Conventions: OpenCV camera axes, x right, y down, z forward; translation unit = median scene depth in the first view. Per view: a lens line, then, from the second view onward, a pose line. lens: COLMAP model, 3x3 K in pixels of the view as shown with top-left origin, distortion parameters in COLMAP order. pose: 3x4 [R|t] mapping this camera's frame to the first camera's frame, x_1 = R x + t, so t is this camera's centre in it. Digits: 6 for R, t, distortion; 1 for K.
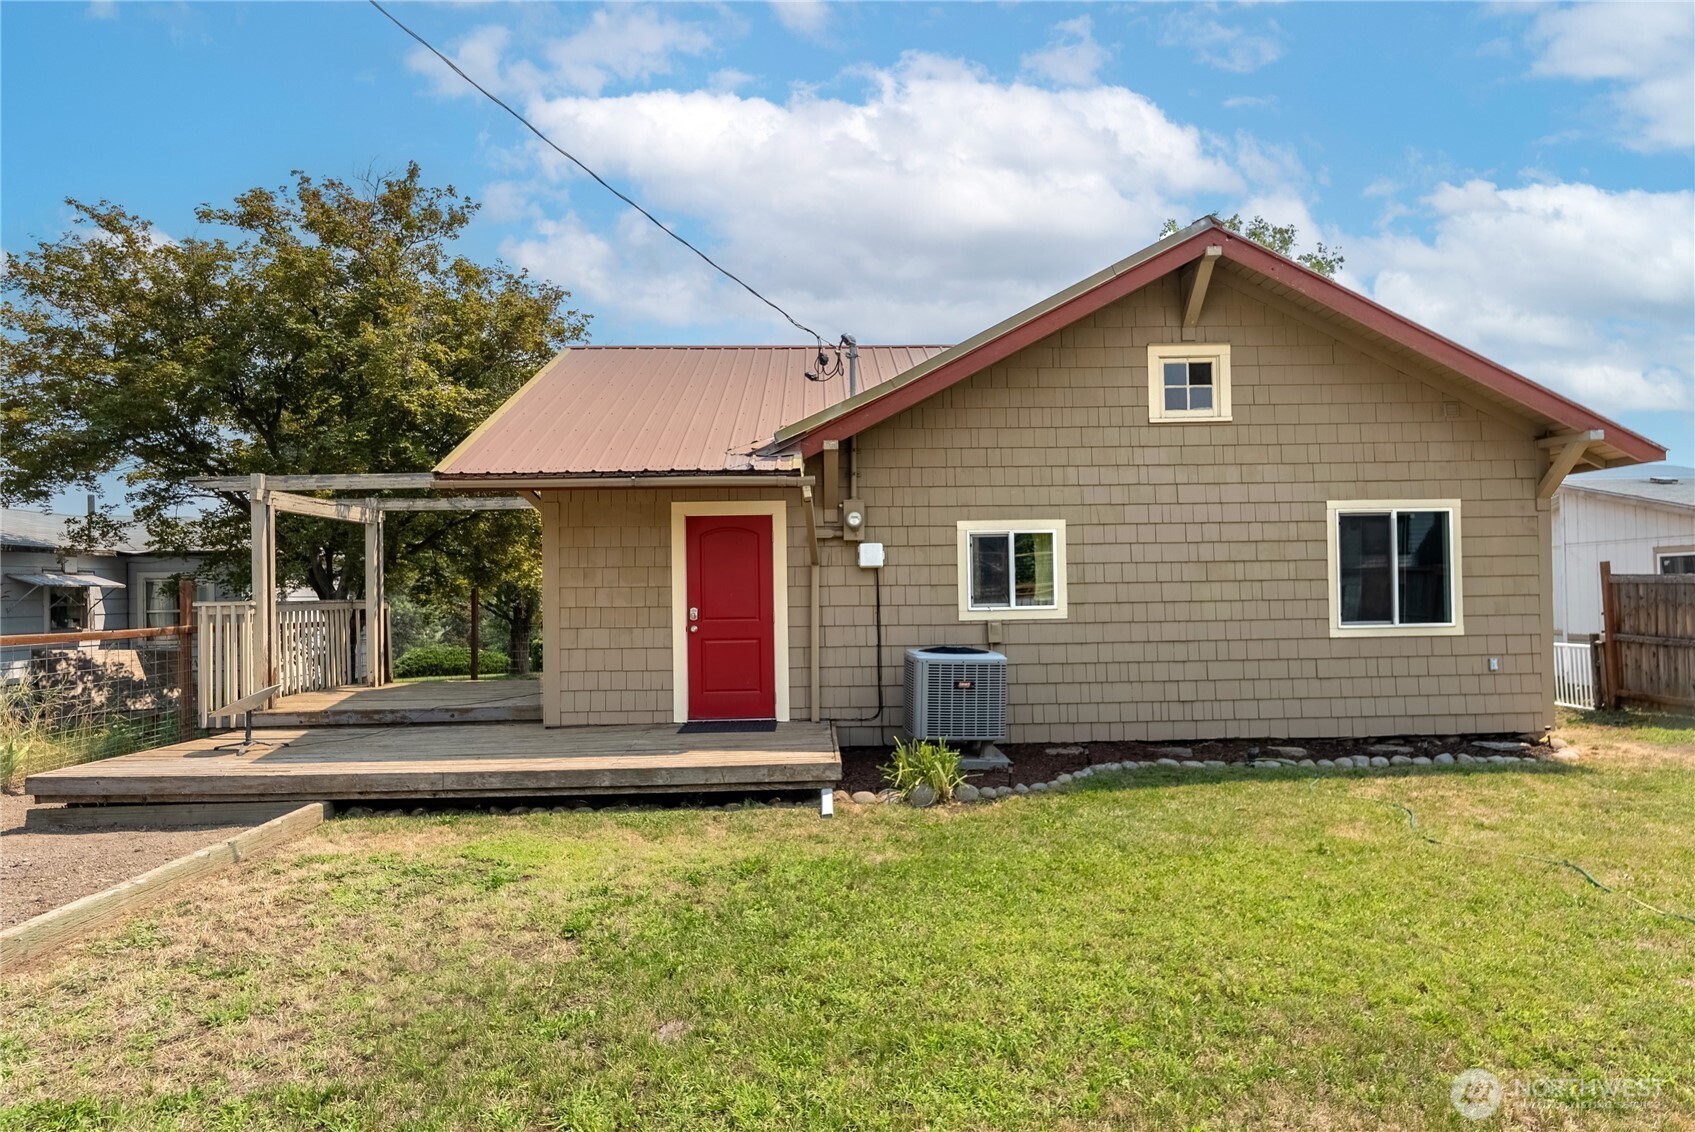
lens RADIAL K [[939.4, 0, 846.8], [0, 939.4, 572.2], [0, 0, 1]] dist [-0.004533, -0.000644]
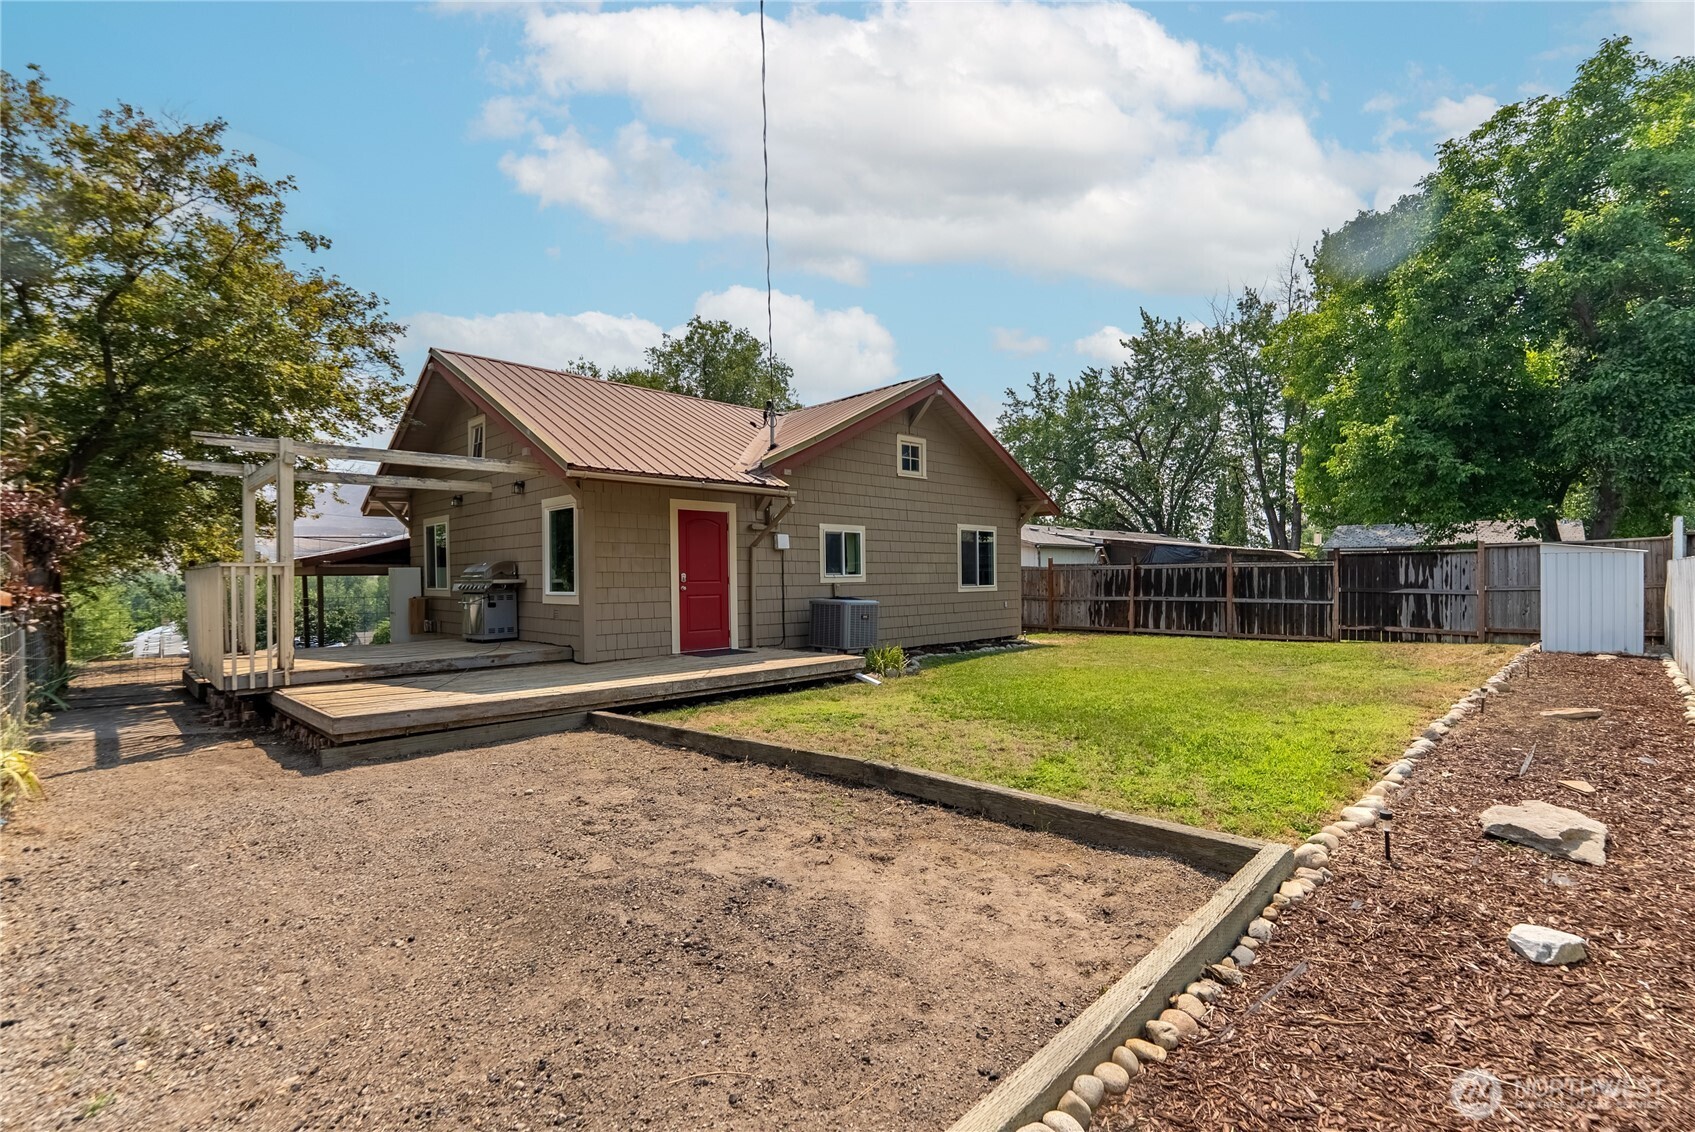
lens RADIAL K [[736.2, 0, 847.0], [0, 736.2, 572.4], [0, 0, 1]] dist [0.004080, -0.000037]
pose [[0.740870, 0.012619, 0.671530, -0.727053], [-0.015651, 0.999876, -0.001523, 0.033981], [-0.671467, -0.009382, 0.740976, -0.002858]]
